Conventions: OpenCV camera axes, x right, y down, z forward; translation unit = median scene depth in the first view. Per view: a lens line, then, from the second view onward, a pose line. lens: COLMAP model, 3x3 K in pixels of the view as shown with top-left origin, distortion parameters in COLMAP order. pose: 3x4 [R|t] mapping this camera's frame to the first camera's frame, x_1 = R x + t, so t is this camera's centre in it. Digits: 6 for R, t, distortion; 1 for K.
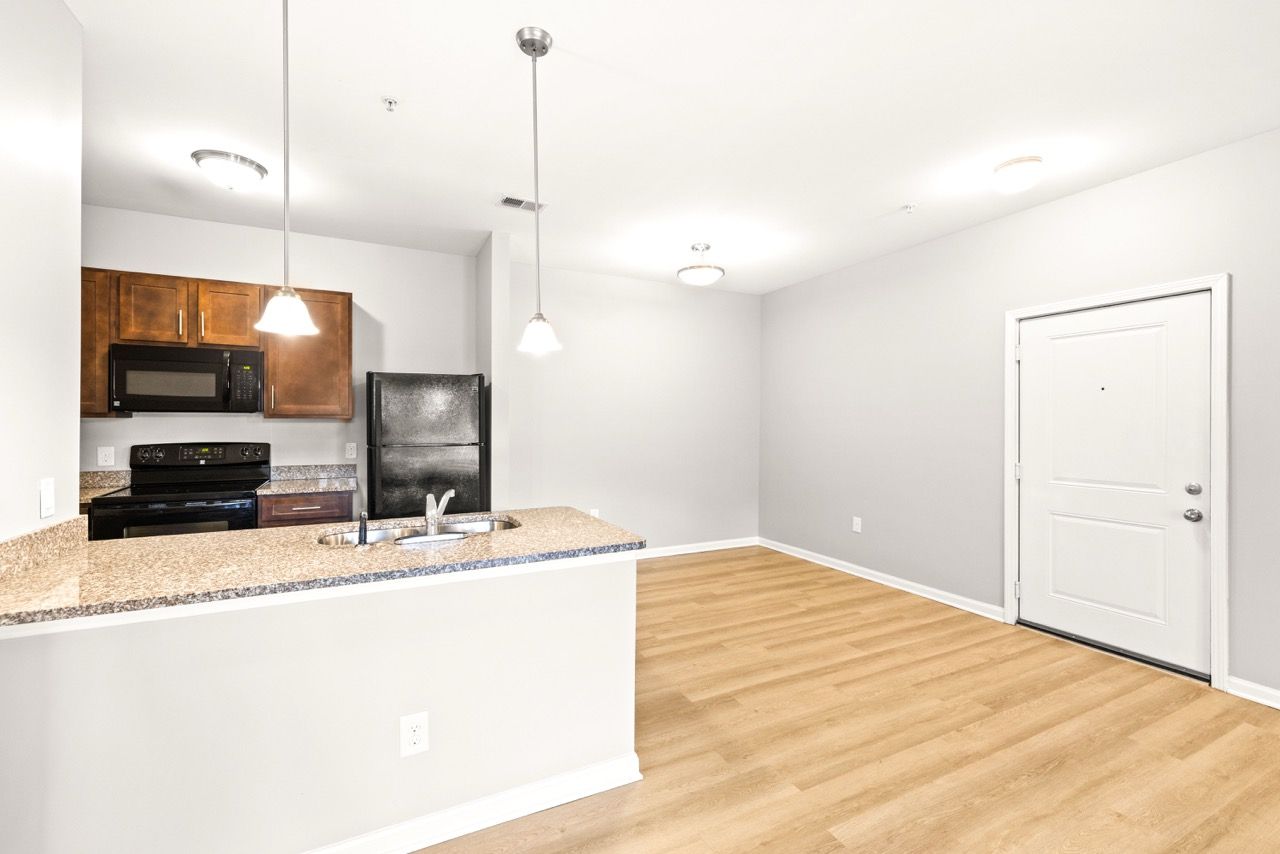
lens RADIAL K [[540.8, 0, 634.2], [0, 540.8, 421.5], [0, 0, 1]] dist [0.002578, 0.000452]
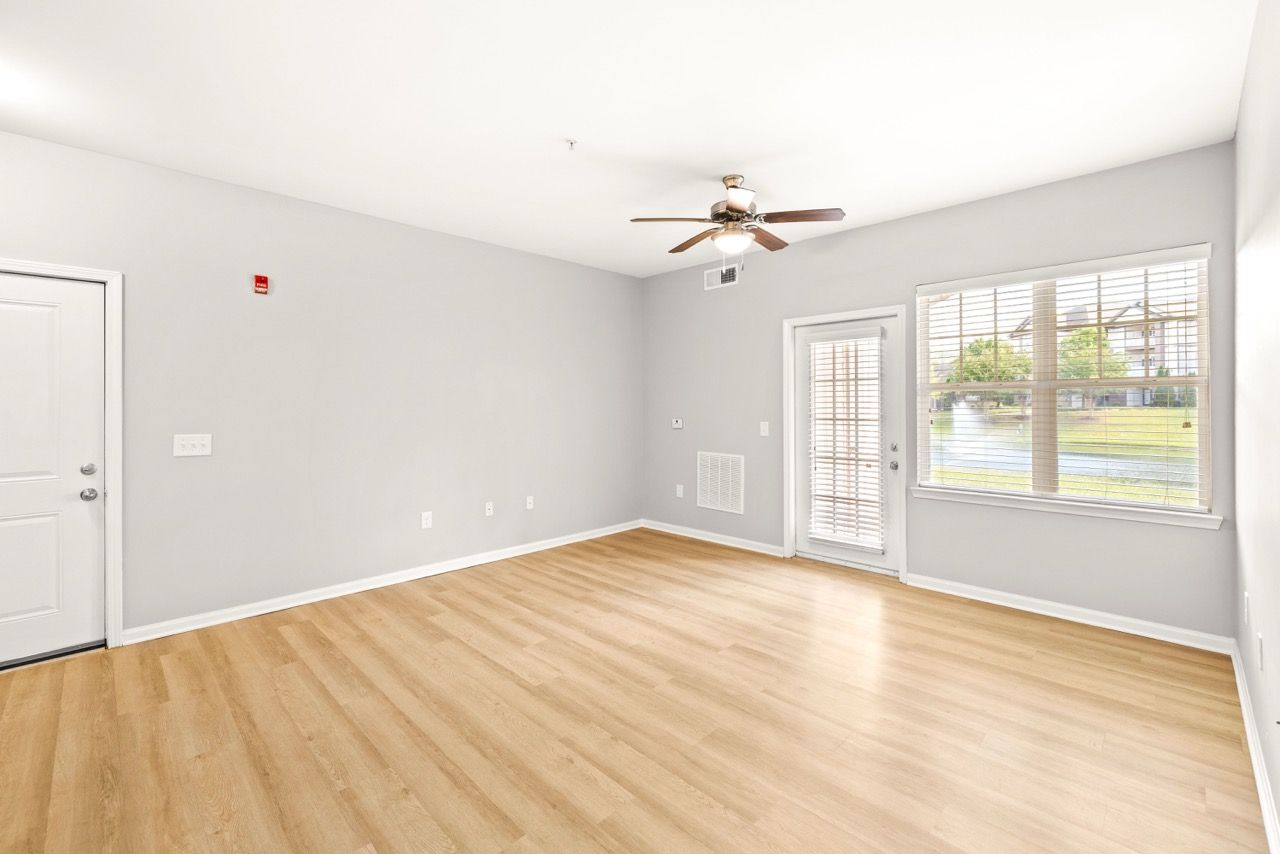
lens RADIAL K [[546.6, 0, 639.5], [0, 546.6, 403.8], [0, 0, 1]] dist [0.001576, 0.000102]
pose [[-0.315708, -0.000383, 0.948856, -0.274586], [0.004120, 0.999990, 0.001774, 0.000626], [-0.948847, 0.004469, -0.315703, 0.292843]]
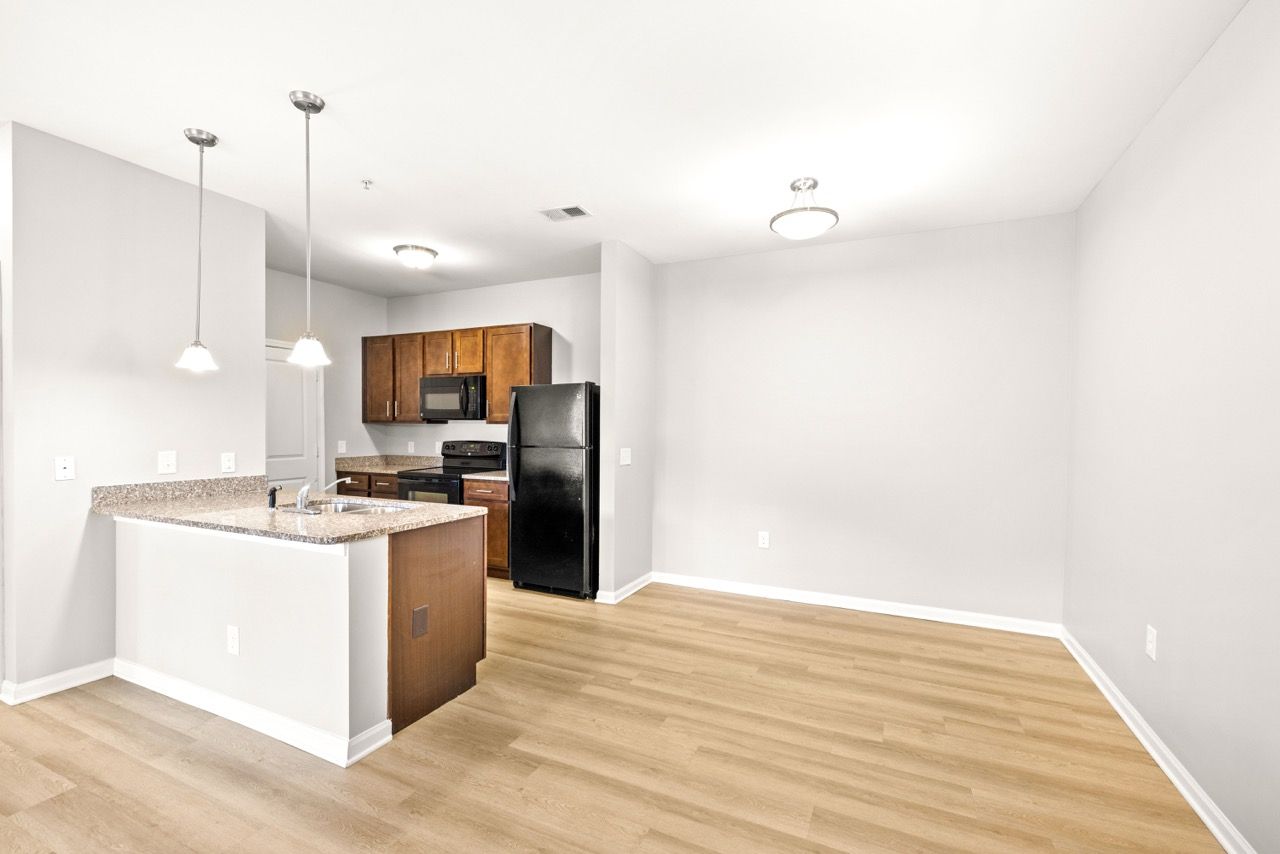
lens RADIAL K [[550.3, 0, 642.2], [0, 550.3, 434.4], [0, 0, 1]] dist [0.003345, 0.000271]
pose [[0.621564, 0.010215, -0.783297, 0.771756], [-0.003986, 0.999943, 0.009878, 0.006793], [0.783353, -0.003018, 0.621569, 0.515212]]
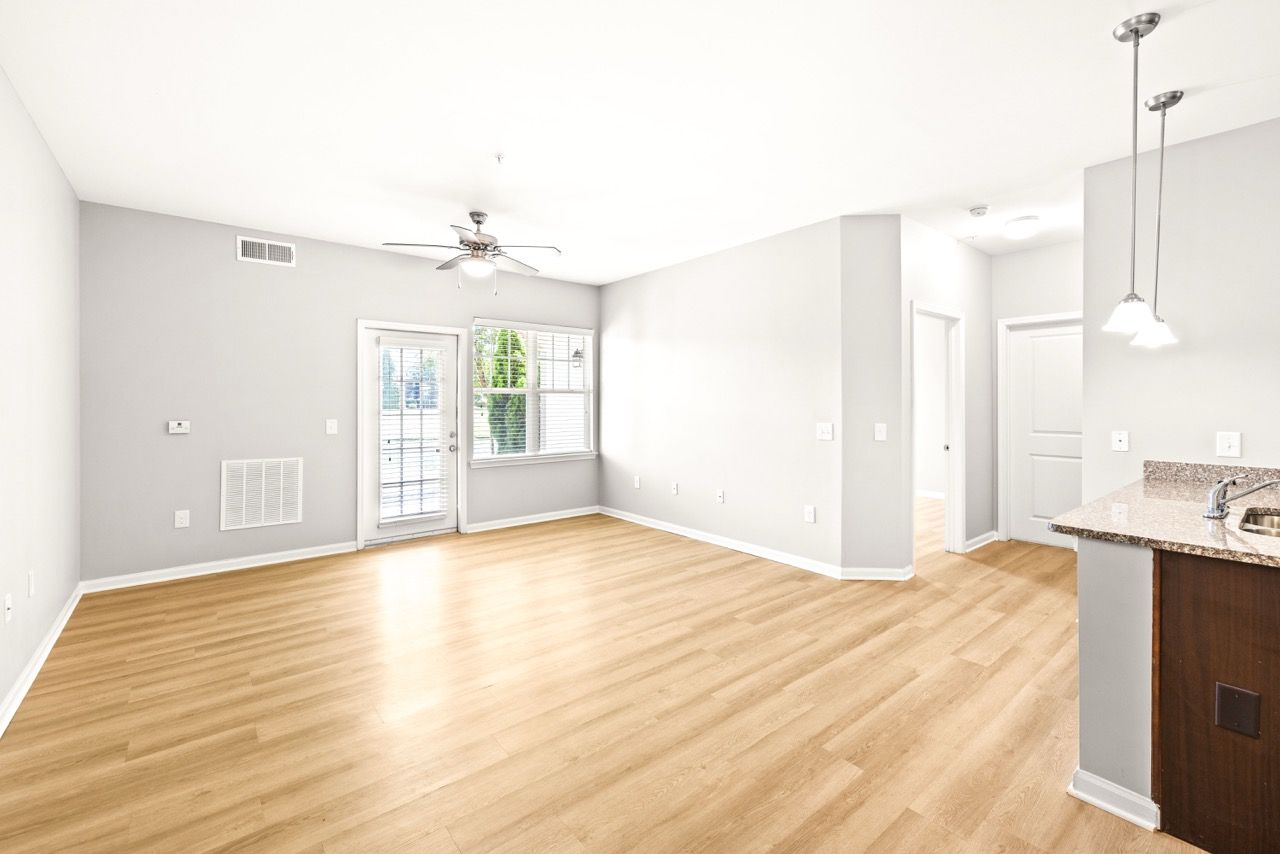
lens RADIAL K [[546.6, 0, 639.5], [0, 546.6, 403.8], [0, 0, 1]] dist [0.001576, 0.000102]
pose [[-0.973865, -0.003129, -0.227106, 0.601748], [-0.004011, 0.999986, 0.003423, 0.004648], [0.227092, 0.004244, -0.973864, 1.126867]]
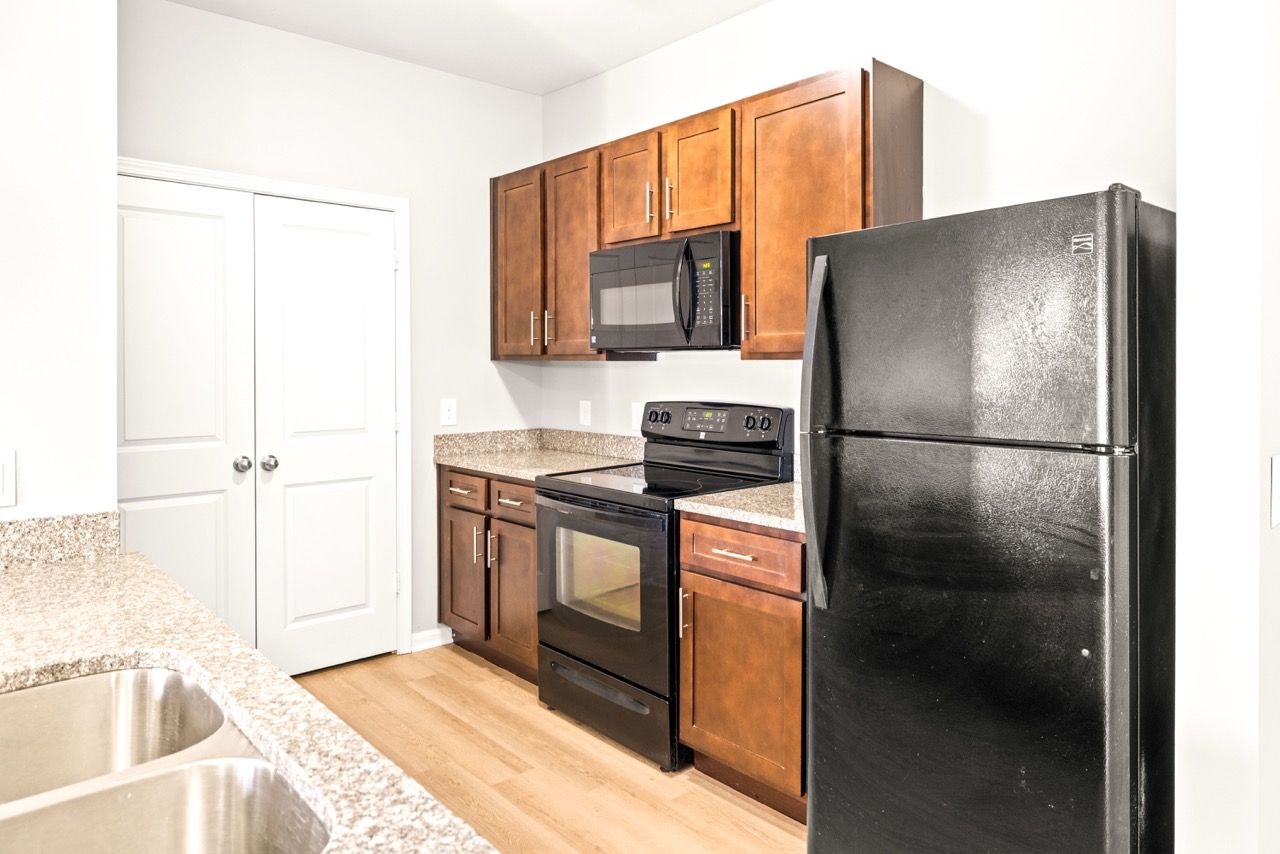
lens RADIAL K [[828.6, 0, 641.4], [0, 828.6, 366.2], [0, 0, 1]] dist [-0.000834, -0.000217]
pose [[0.252490, -0.002816, -0.967595, 0.063510], [0.000687, 0.999996, -0.002731, 0.003031], [0.967599, 0.000025, 0.252491, 0.830211]]
